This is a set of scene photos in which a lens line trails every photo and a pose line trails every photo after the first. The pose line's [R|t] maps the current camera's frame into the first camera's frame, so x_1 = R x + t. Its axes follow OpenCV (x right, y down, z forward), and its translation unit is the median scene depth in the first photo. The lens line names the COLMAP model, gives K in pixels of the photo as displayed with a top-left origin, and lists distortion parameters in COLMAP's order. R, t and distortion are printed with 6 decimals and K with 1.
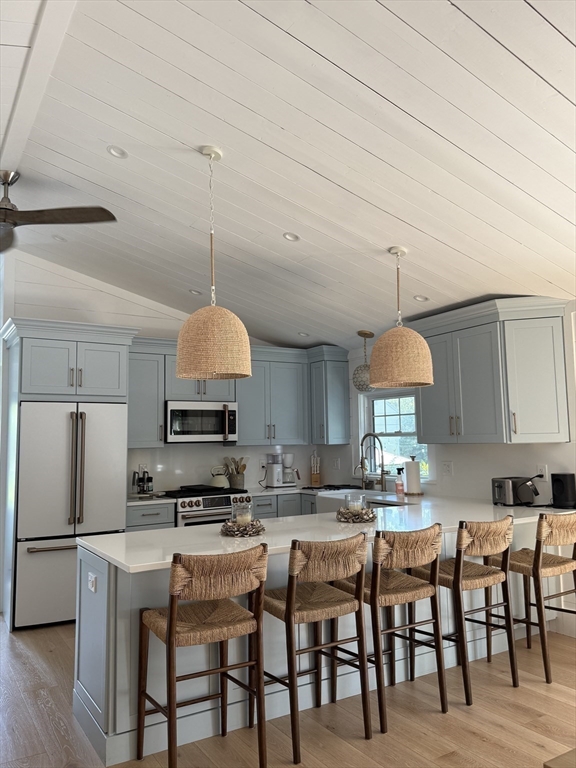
lens RADIAL K [[603.8, 0, 288.0], [0, 603.8, 384.0], [0, 0, 1]] dist [0.066257, -0.165970]
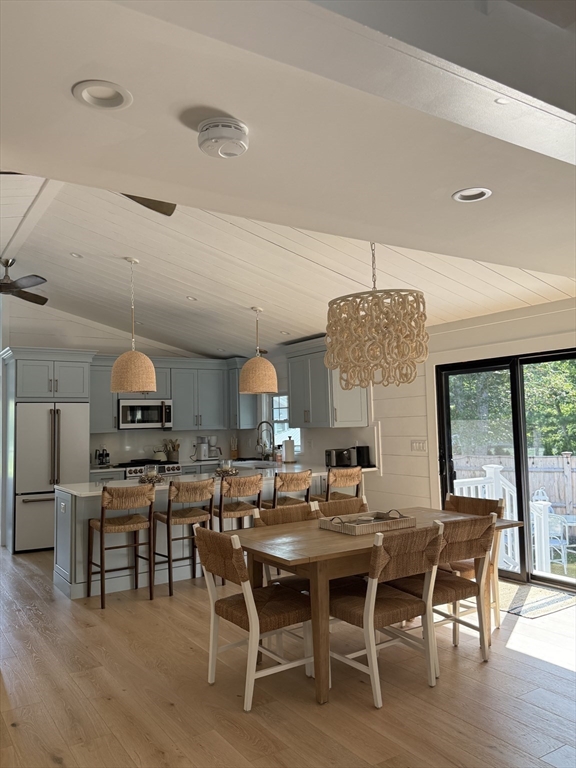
lens RADIAL K [[560.7, 0, 288.0], [0, 560.7, 384.0], [0, 0, 1]] dist [0.057048, -0.195444]
pose [[0.998513, -0.005314, 0.054255, 0.133003], [0.004119, 0.999747, 0.022105, -0.039059], [-0.054358, -0.021849, 0.998282, -0.361471]]
